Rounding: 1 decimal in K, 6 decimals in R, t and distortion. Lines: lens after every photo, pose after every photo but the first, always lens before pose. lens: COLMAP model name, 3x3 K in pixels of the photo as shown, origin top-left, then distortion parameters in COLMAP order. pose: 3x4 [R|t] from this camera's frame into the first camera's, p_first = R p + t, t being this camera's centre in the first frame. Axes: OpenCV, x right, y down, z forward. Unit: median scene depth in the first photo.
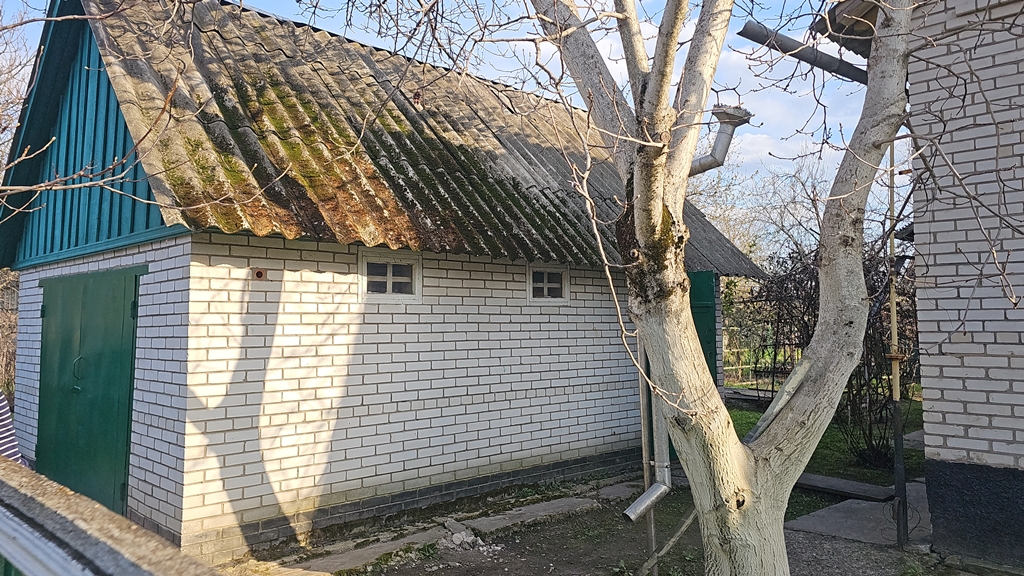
lens RADIAL K [[746.8, 0, 512.0], [0, 746.8, 288.0], [0, 0, 1]] dist [0.094883, 0.000124]
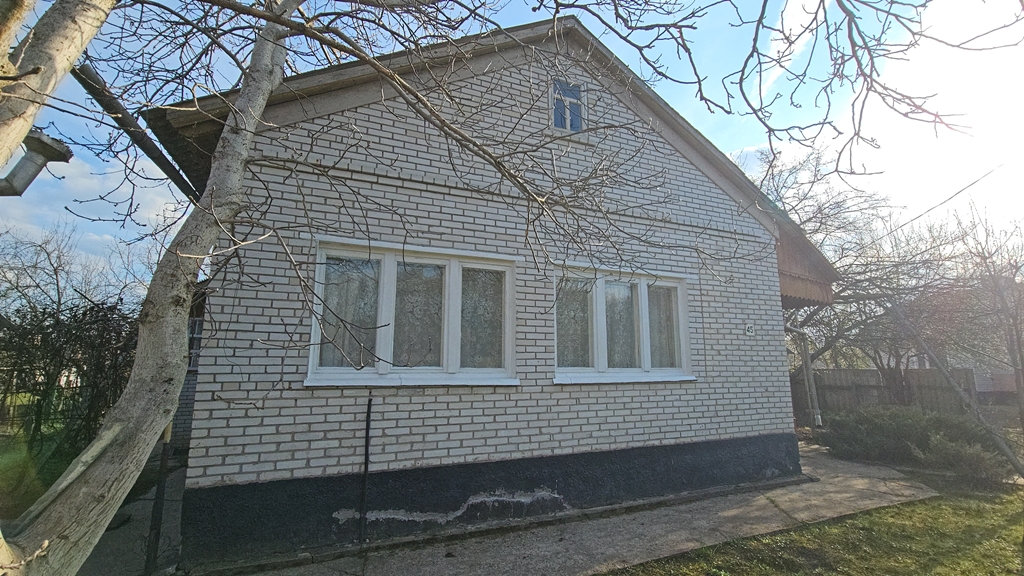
lens RADIAL K [[456.0, 0, 542.3], [0, 456.0, 288.0], [0, 0, 1]] dist [-0.002941, -0.000573]
pose [[0.352408, 0.165791, 0.921044, 0.024995], [-0.043463, 0.986020, -0.160858, 0.000087], [-0.934837, 0.016656, 0.354687, 0.234177]]
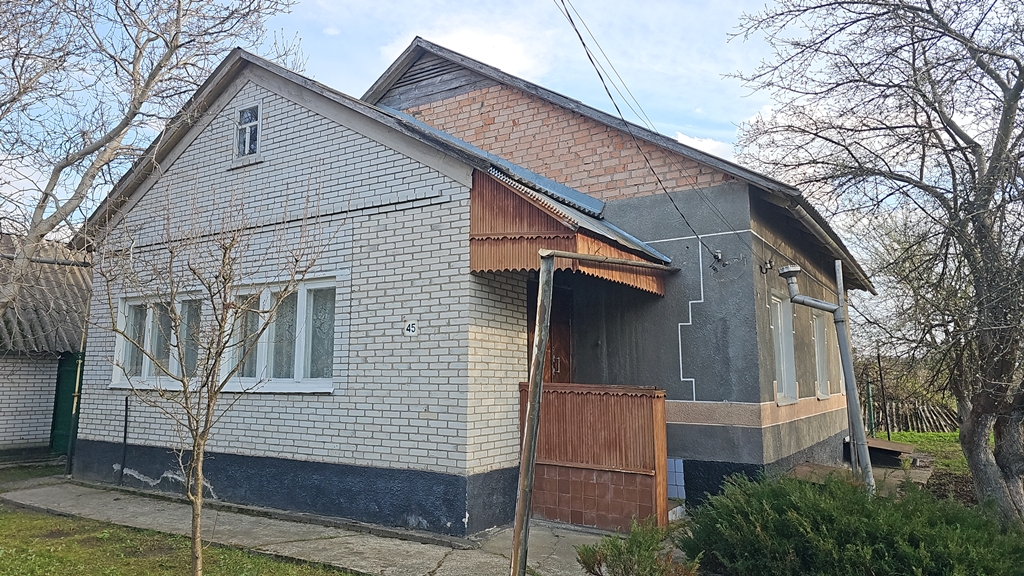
lens RADIAL K [[673.2, 0, 512.0], [0, 673.2, 288.0], [0, 0, 1]] dist [0.080458, -0.134647]
pose [[0.974658, 0.046877, 0.218734, 1.394295], [-0.026403, 0.995069, -0.095603, -0.073761], [-0.222137, 0.087405, 0.971090, -1.371552]]
